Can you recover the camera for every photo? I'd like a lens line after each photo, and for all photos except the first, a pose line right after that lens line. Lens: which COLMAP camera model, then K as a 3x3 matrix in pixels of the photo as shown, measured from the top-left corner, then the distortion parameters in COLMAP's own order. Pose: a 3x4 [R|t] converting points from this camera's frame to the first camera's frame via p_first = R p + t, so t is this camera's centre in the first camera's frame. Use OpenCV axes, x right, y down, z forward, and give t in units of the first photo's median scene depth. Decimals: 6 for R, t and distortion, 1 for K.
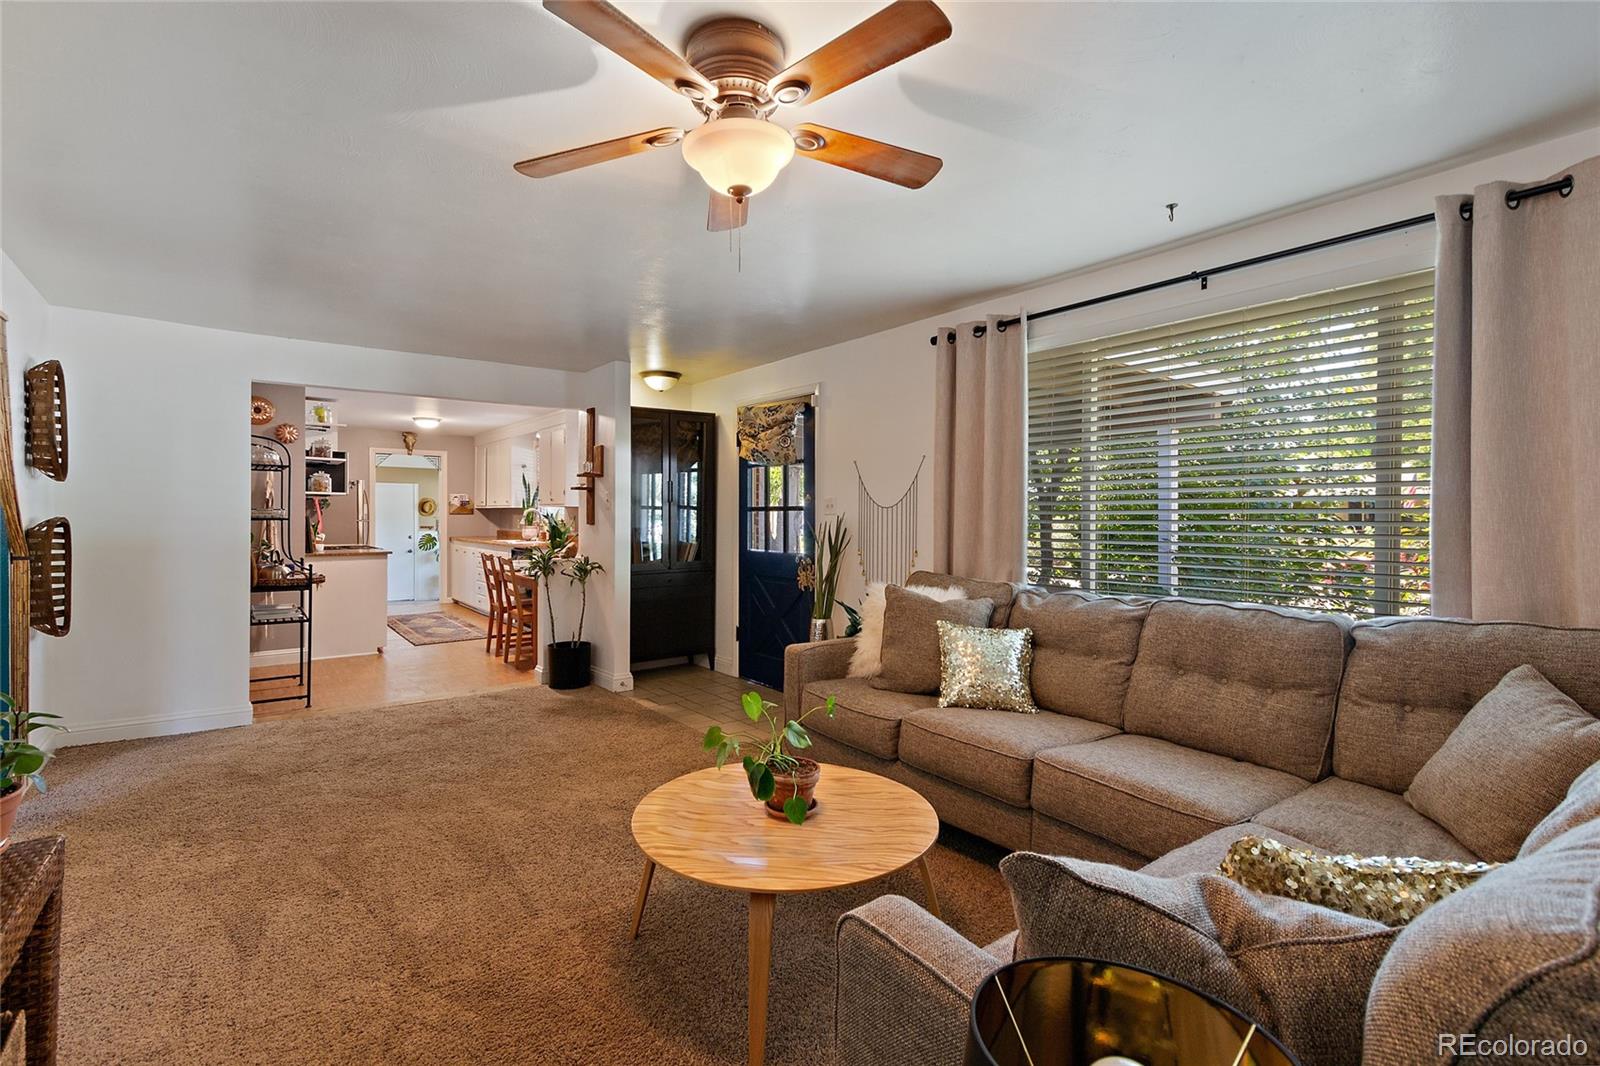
lens RADIAL K [[717.8, 0, 800.0], [0, 717.8, 533.0], [0, 0, 1]] dist [0.000904, -0.000005]
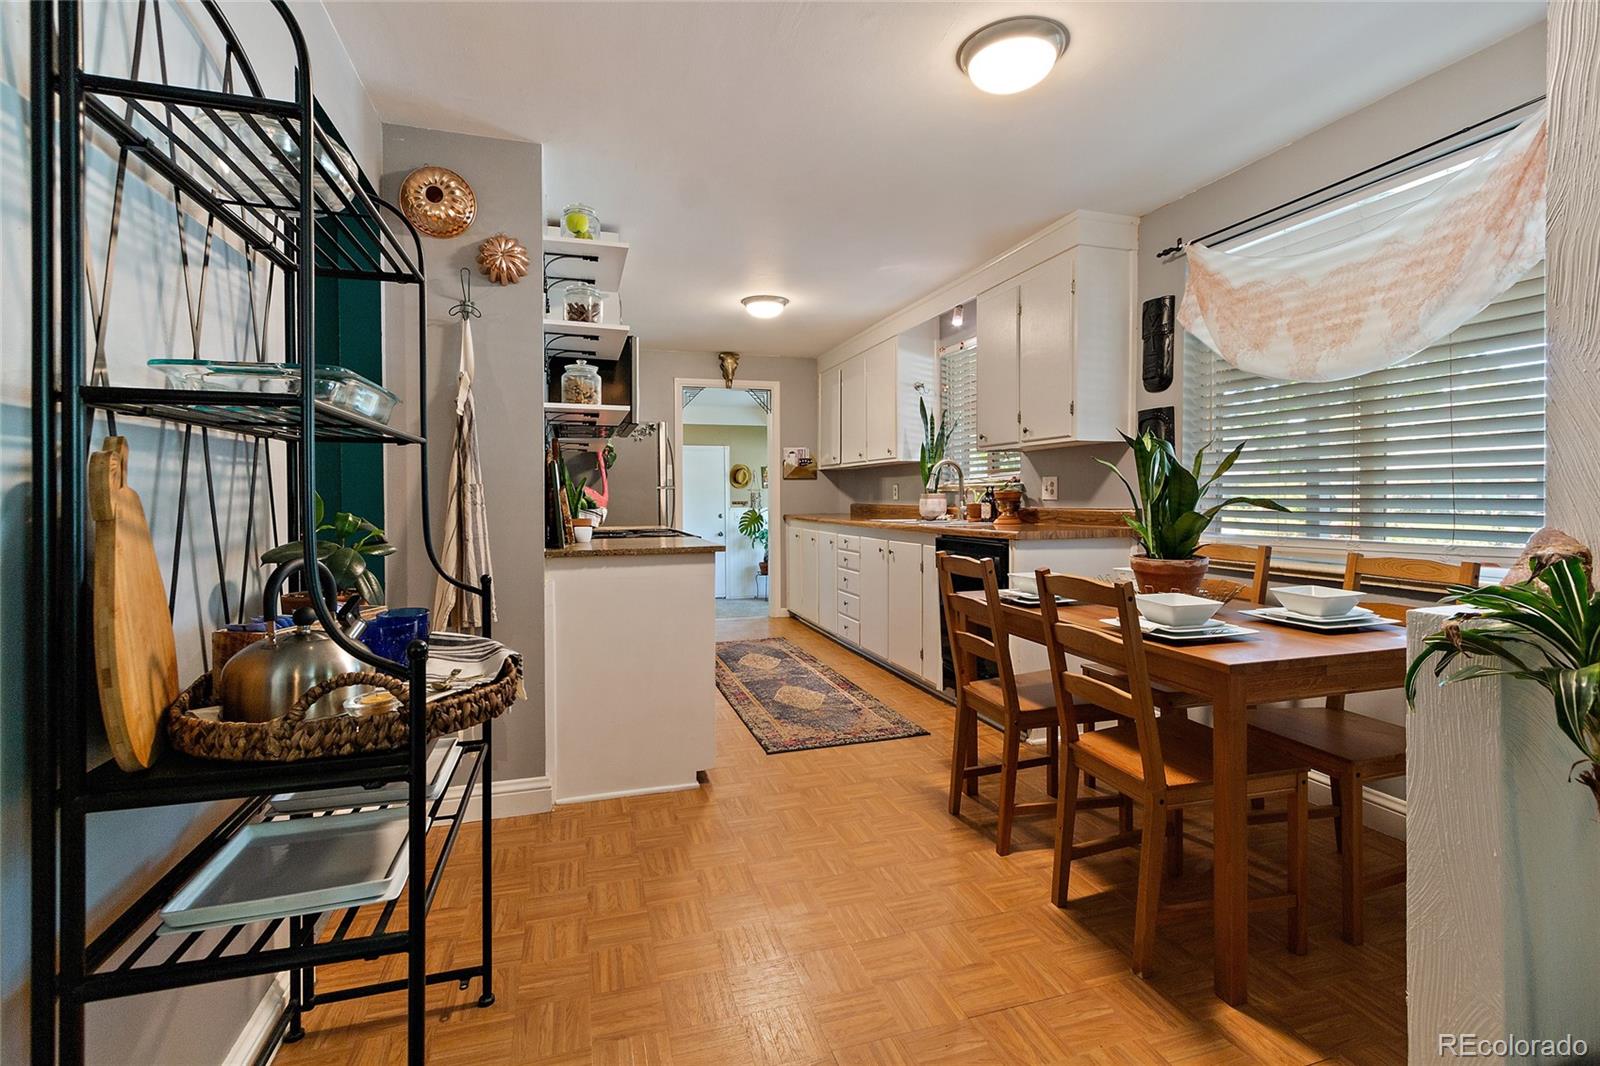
lens RADIAL K [[764.9, 0, 800.1], [0, 764.9, 501.9], [0, 0, 1]] dist [0.000426, -0.000247]
pose [[0.930296, -0.014566, -0.366521, -0.233846], [0.010172, 0.999851, -0.013916, 0.003920], [0.366669, 0.009218, 0.930306, 0.385507]]
